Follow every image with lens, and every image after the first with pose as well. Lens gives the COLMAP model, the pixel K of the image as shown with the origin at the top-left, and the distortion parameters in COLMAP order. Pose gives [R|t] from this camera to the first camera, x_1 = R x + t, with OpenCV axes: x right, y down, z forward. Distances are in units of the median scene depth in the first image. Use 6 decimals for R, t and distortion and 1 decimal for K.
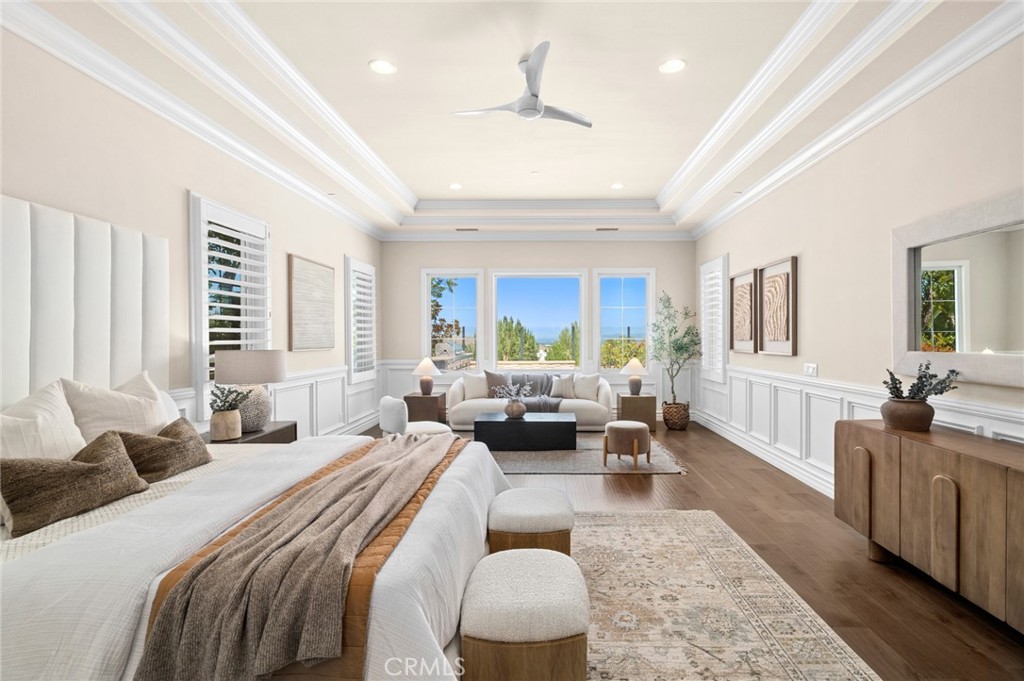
lens RADIAL K [[487.6, 0, 547.9], [0, 487.6, 337.9], [0, 0, 1]] dist [0.010791, -0.001317]
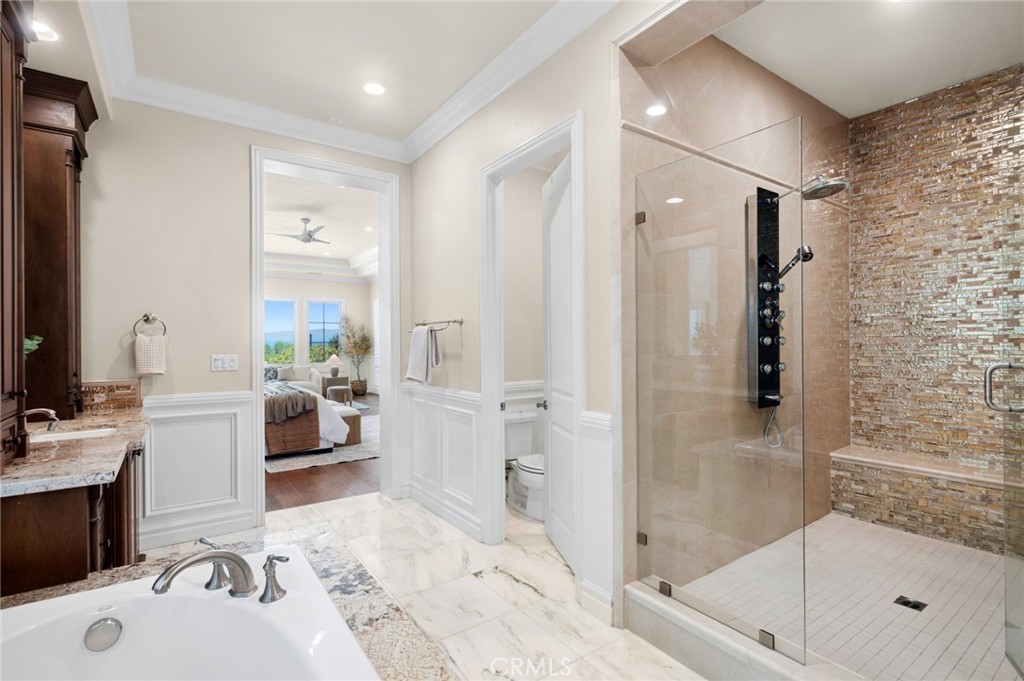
lens RADIAL K [[473.9, 0, 511.7], [0, 473.9, 341.5], [0, 0, 1]] dist [0.000097, 0.000532]
pose [[0.814369, -0.007334, 0.580300, -0.255295], [0.008763, 0.999962, 0.000341, 0.003418], [-0.580281, 0.004808, 0.814402, -0.626827]]
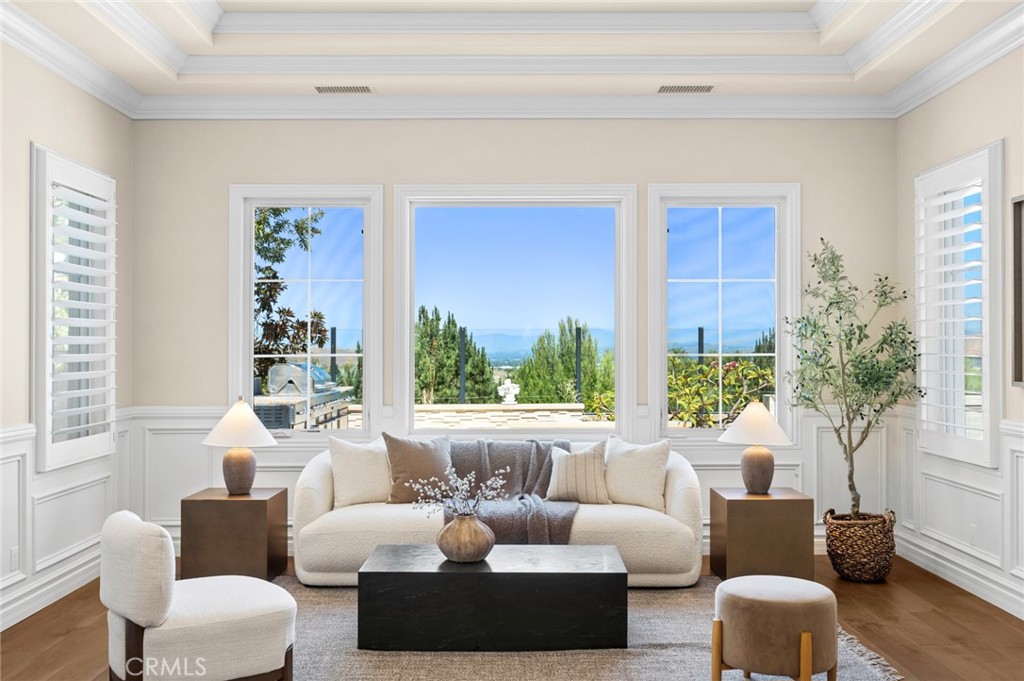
lens RADIAL K [[981.6, 0, 533.2], [0, 981.6, 317.9], [0, 0, 1]] dist [-0.005744, 0.000000]
pose [[0.999587, 0.000018, 0.028727, -0.030606], [0.000975, 0.999402, -0.034566, -0.001008], [-0.028710, 0.034580, 0.998989, 0.187480]]
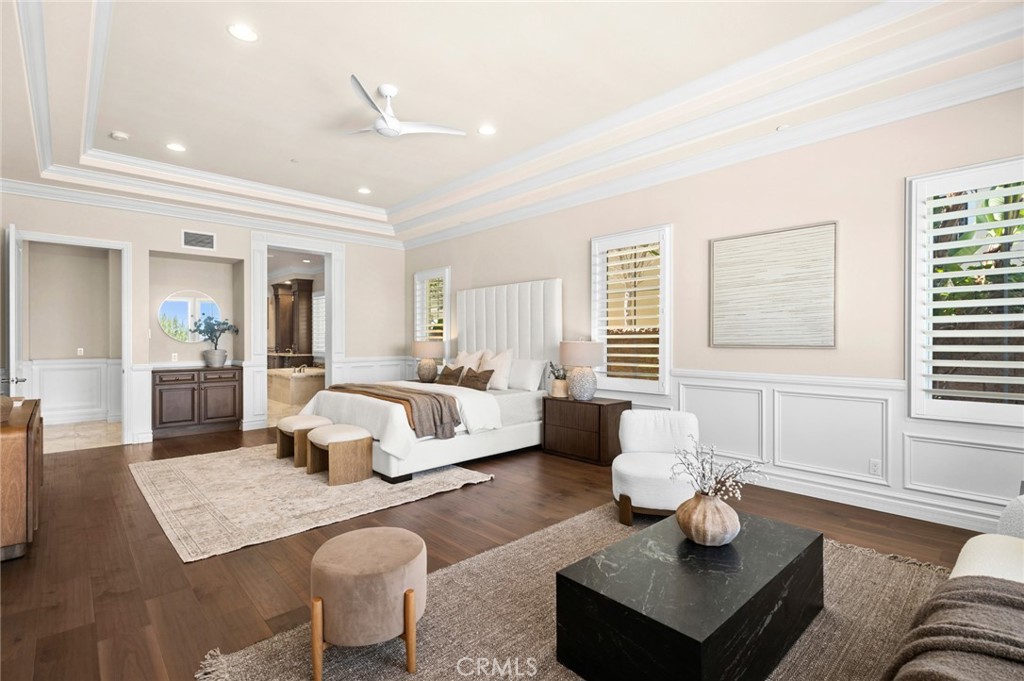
lens RADIAL K [[473.9, 0, 509.8], [0, 473.9, 341.7], [0, 0, 1]] dist [0.000097, 0.000532]
pose [[-0.732425, -0.004305, -0.680834, 0.290769], [-0.001380, 0.999987, -0.004839, 0.017570], [0.680847, -0.002605, -0.732421, 1.158403]]
